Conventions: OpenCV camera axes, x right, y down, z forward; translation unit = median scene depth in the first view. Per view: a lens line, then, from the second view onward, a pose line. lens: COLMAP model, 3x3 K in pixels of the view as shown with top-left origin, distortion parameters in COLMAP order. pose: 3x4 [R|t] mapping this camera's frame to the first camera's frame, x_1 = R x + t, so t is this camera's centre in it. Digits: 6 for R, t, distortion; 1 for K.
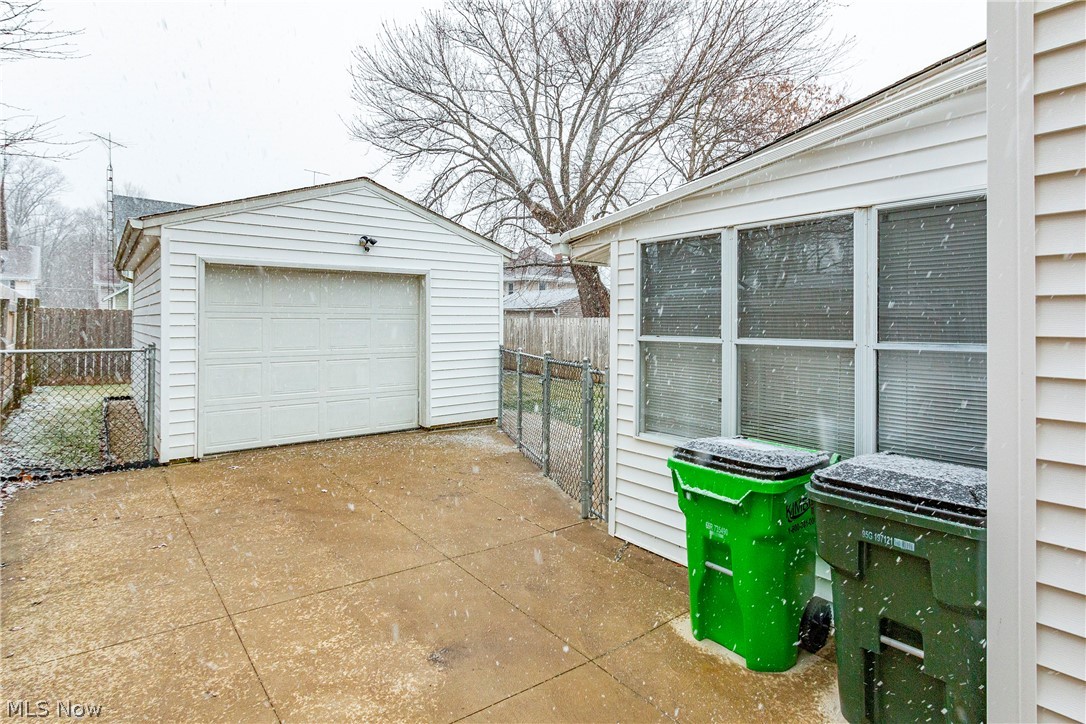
lens RADIAL K [[561.9, 0, 542.4], [0, 561.9, 311.6], [0, 0, 1]] dist [-0.000200, 0.000134]
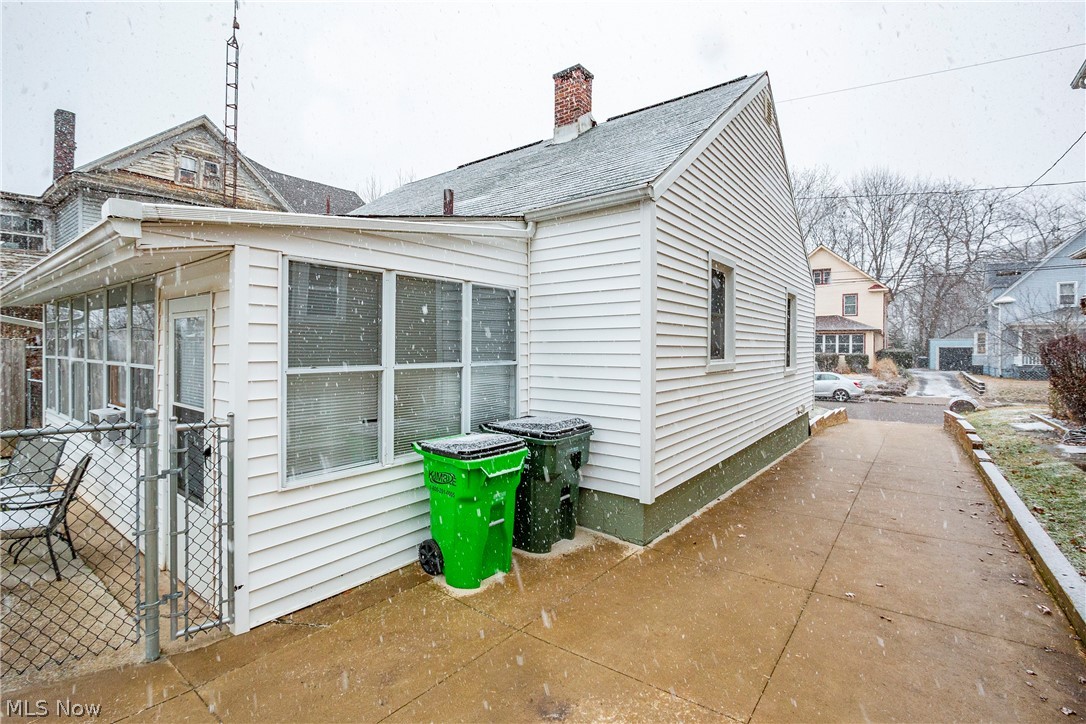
lens RADIAL K [[496.6, 0, 544.7], [0, 496.6, 351.8], [0, 0, 1]] dist [-0.011404, -0.000091]
pose [[-0.237484, -0.008023, 0.971358, -0.758069], [-0.014915, 0.999878, 0.004612, 0.010135], [-0.971277, -0.013393, -0.237574, 0.948775]]
